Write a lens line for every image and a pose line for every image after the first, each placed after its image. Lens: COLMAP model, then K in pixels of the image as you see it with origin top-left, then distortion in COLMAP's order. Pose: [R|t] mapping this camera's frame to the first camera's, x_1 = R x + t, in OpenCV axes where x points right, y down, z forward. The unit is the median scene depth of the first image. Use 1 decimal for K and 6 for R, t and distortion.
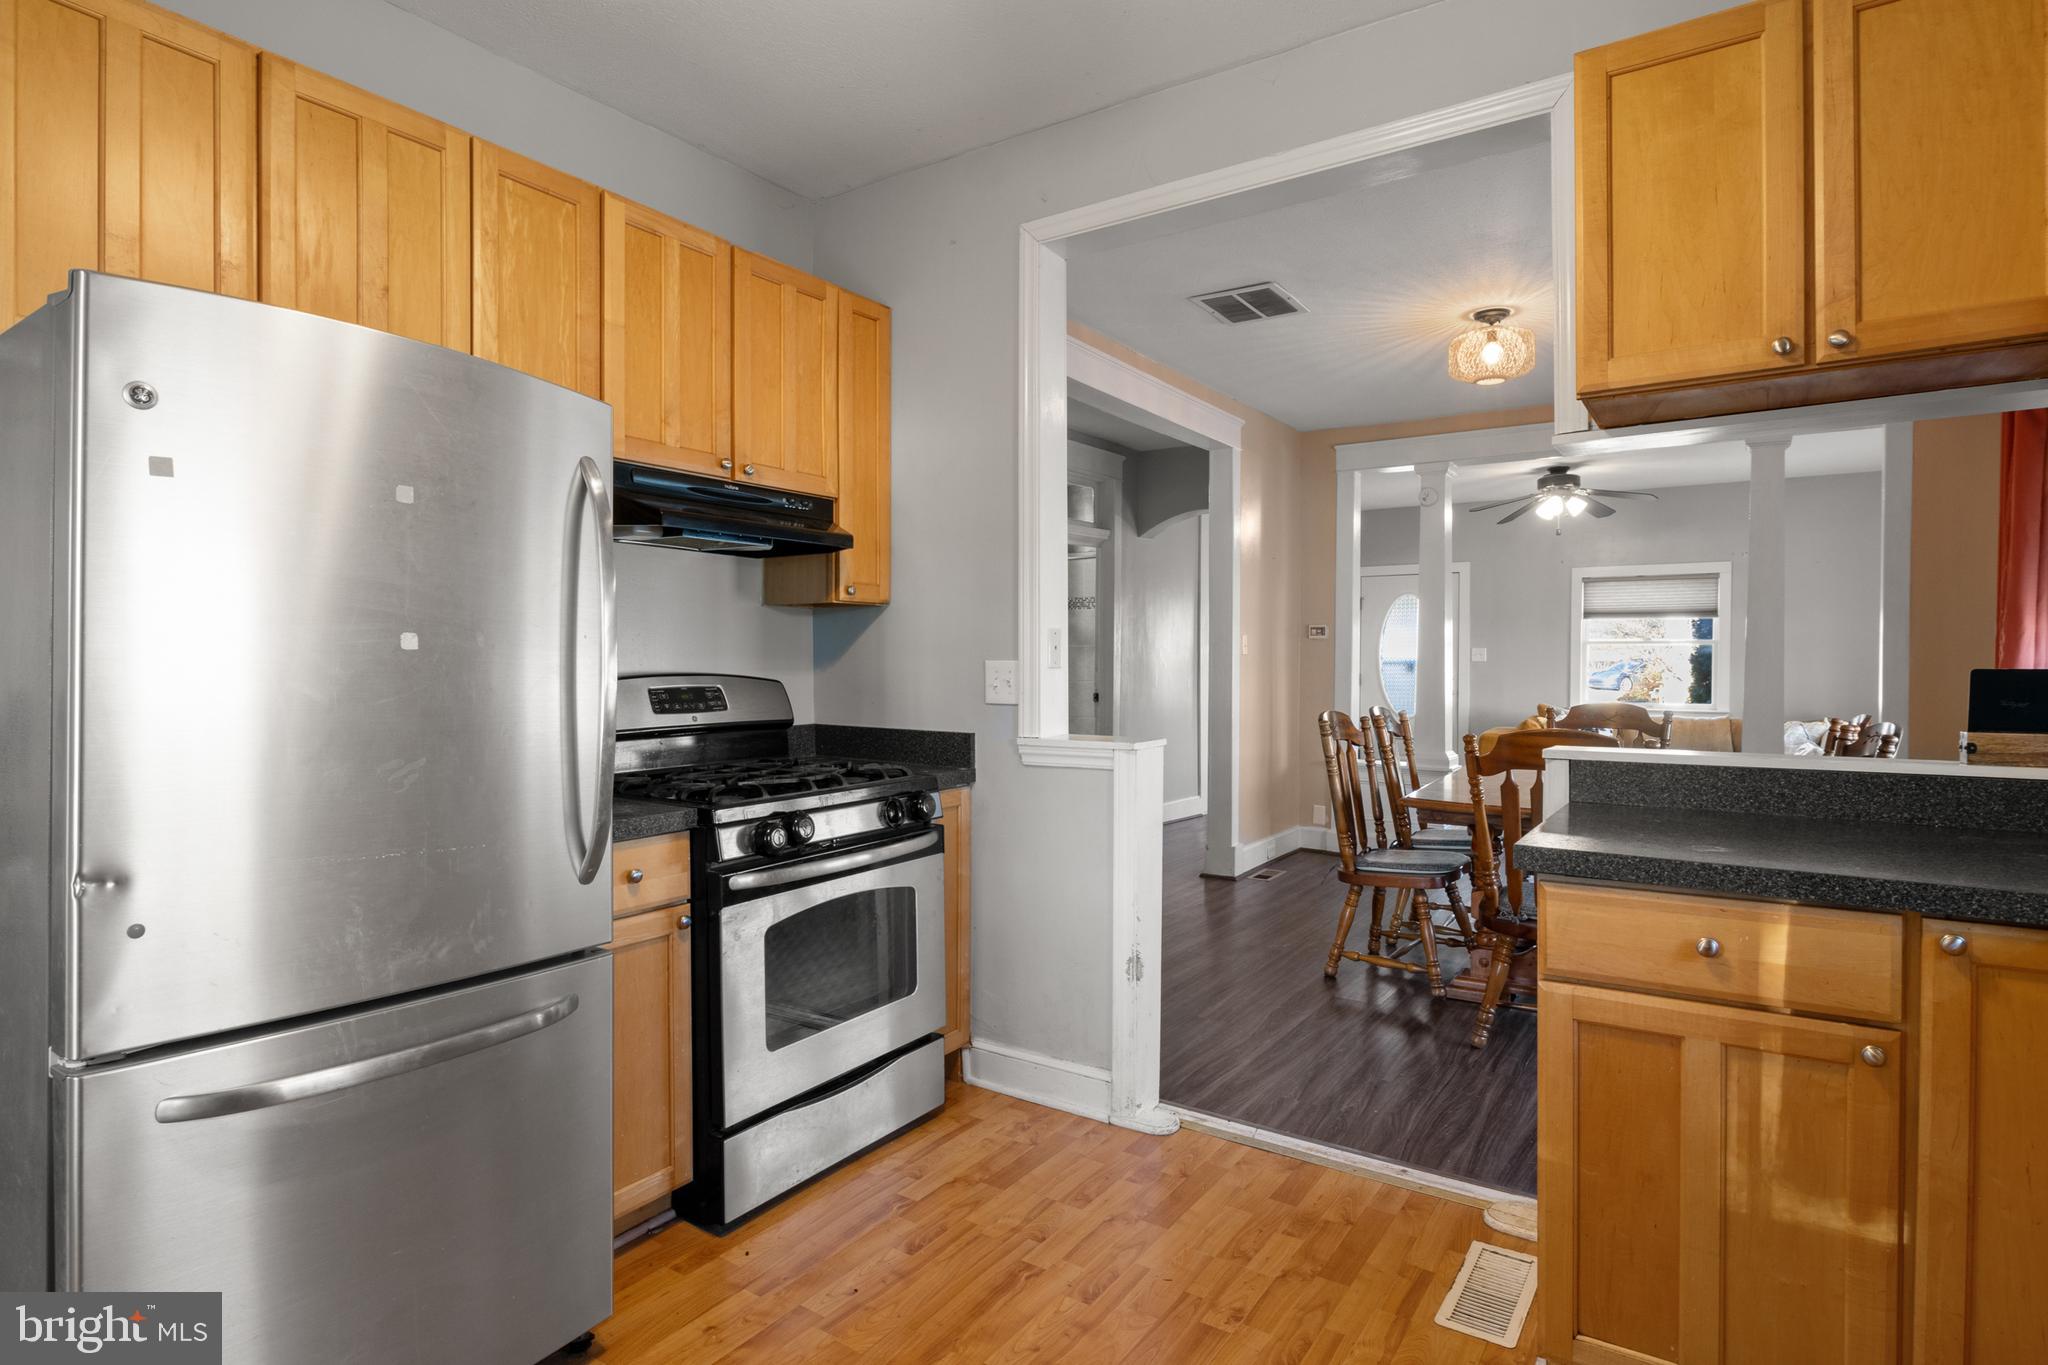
lens RADIAL K [[1065.4, 0, 1053.0], [0, 1065.4, 676.0], [0, 0, 1]] dist [-0.005823, -0.000809]
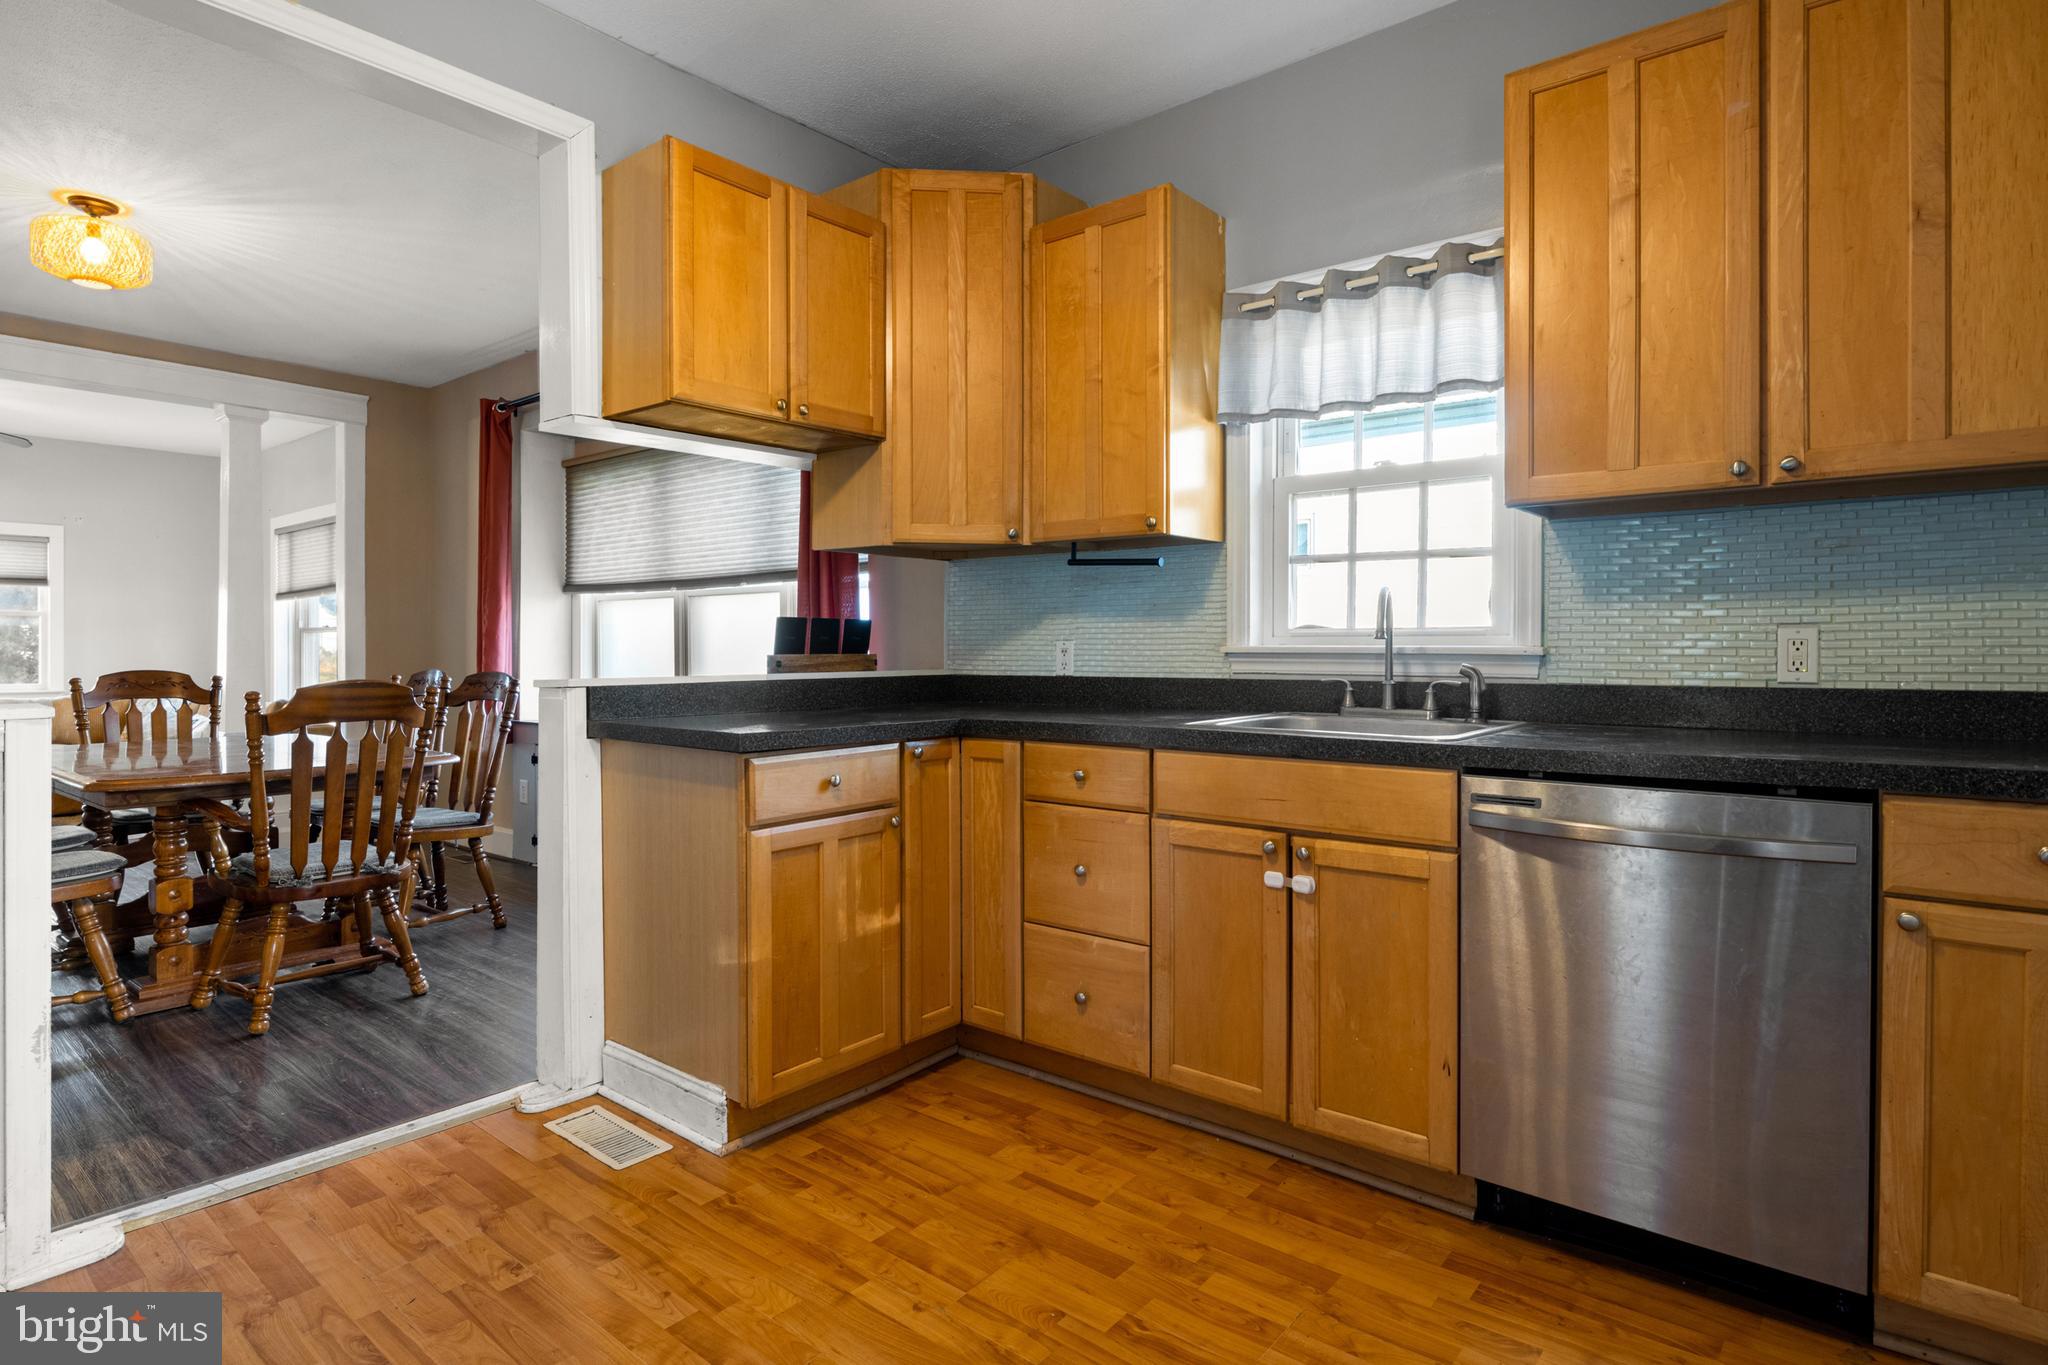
lens RADIAL K [[1065.4, 0, 992.5], [0, 1065.4, 655.0], [0, 0, 1]] dist [-0.005823, -0.000809]
pose [[0.113606, -0.005969, 0.993508, -0.655836], [0.016148, 0.999861, 0.004161, 0.044525], [-0.993395, 0.015570, 0.113687, 0.403021]]
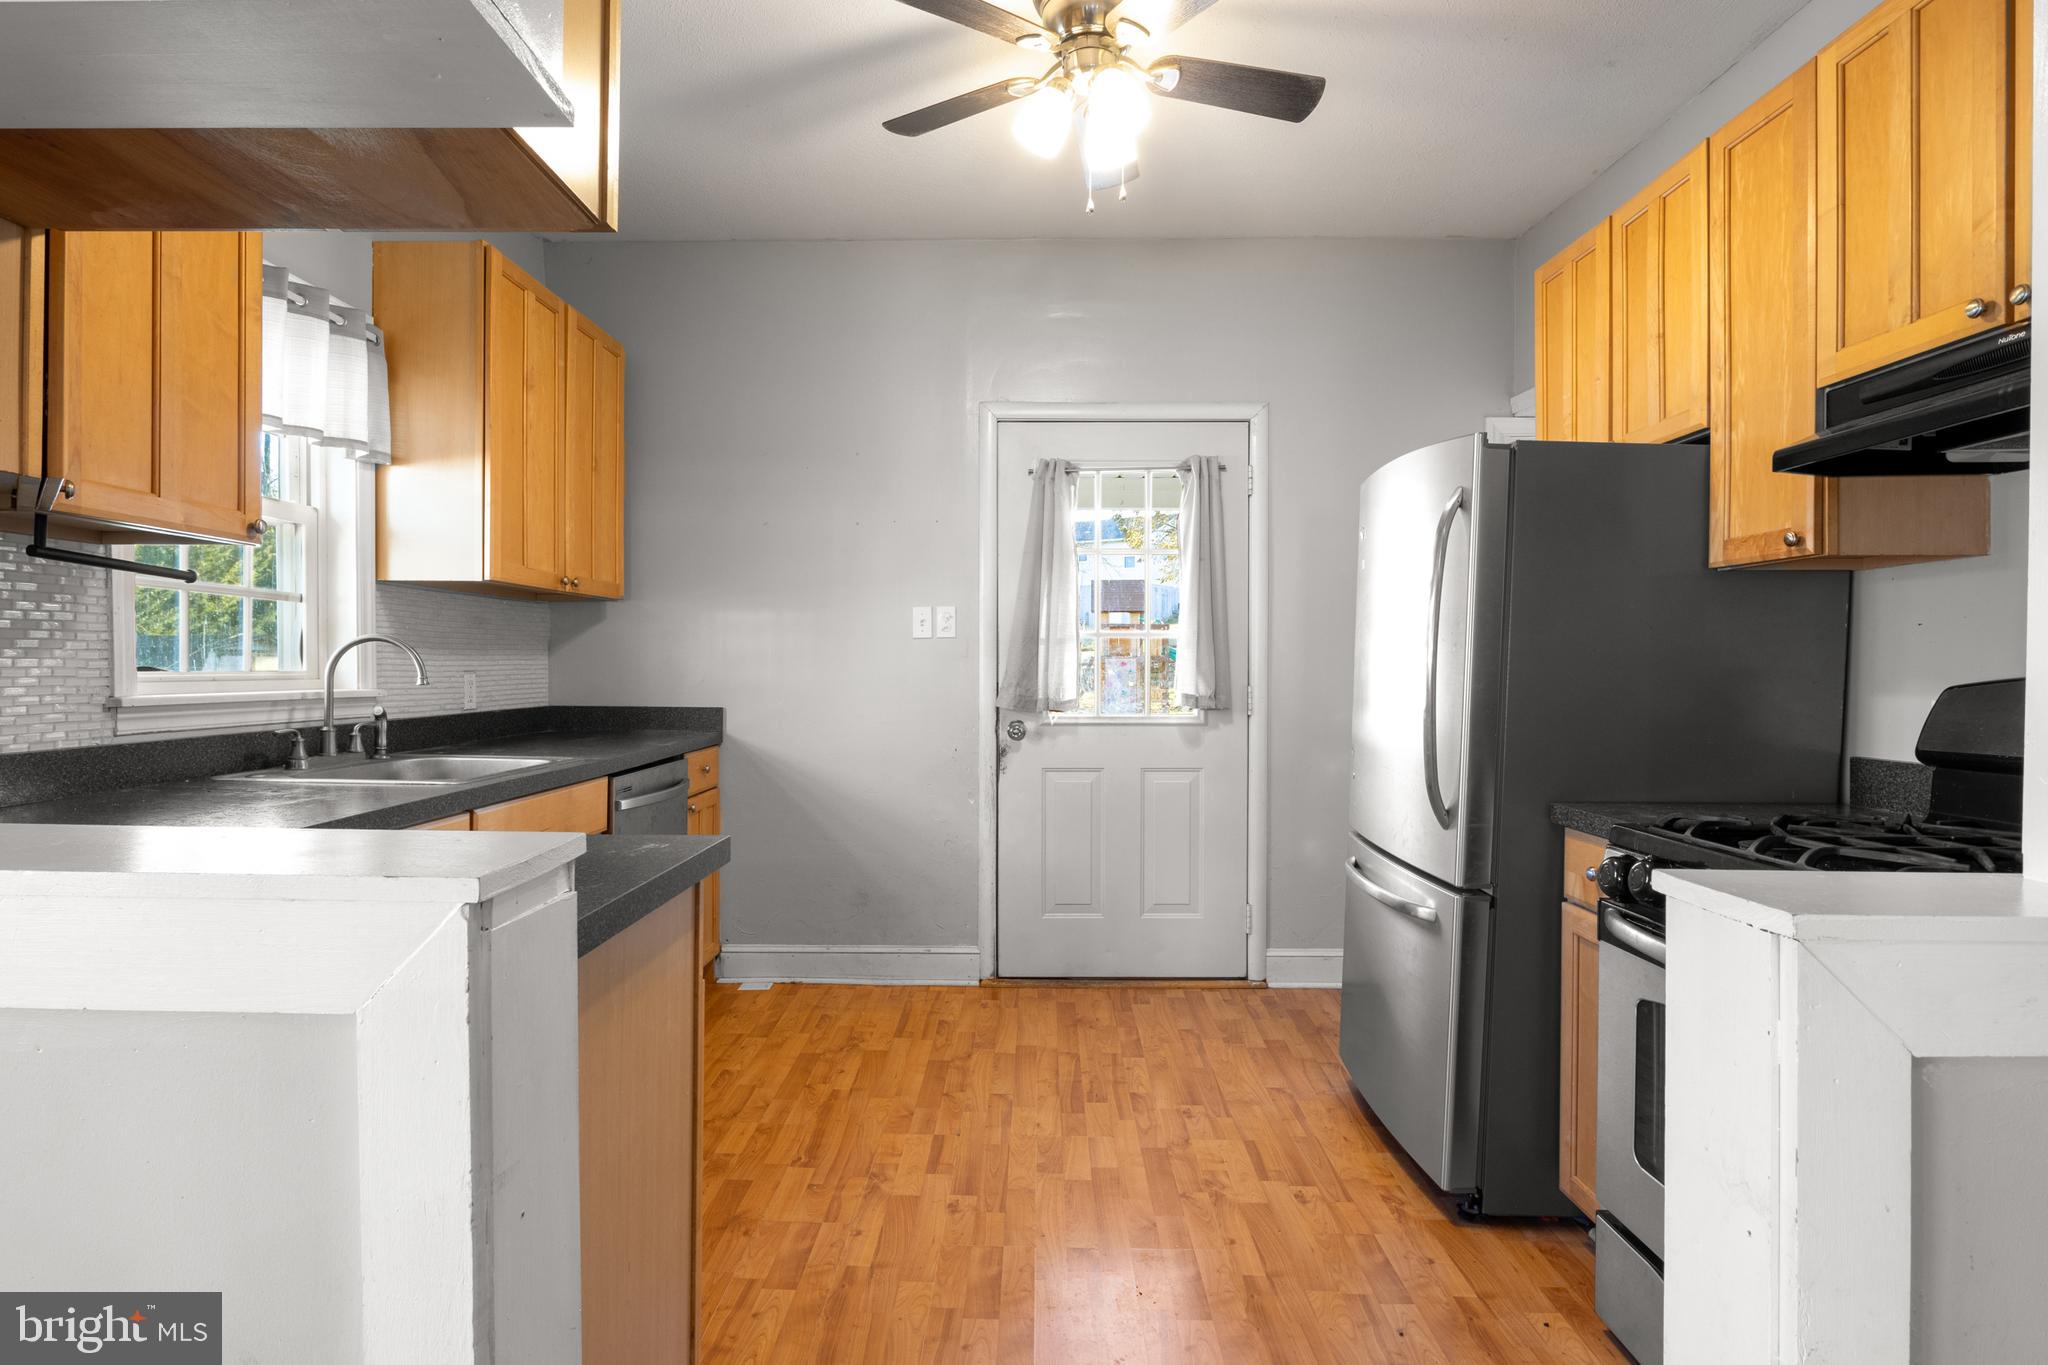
lens RADIAL K [[1065.4, 0, 1031.0], [0, 1065.4, 668.1], [0, 0, 1]] dist [-0.005823, -0.000809]
pose [[-0.832806, -0.001471, -0.553562, 0.543482], [-0.012643, 0.999786, 0.016364, -0.005875], [0.553420, 0.020627, -0.832647, 1.458932]]
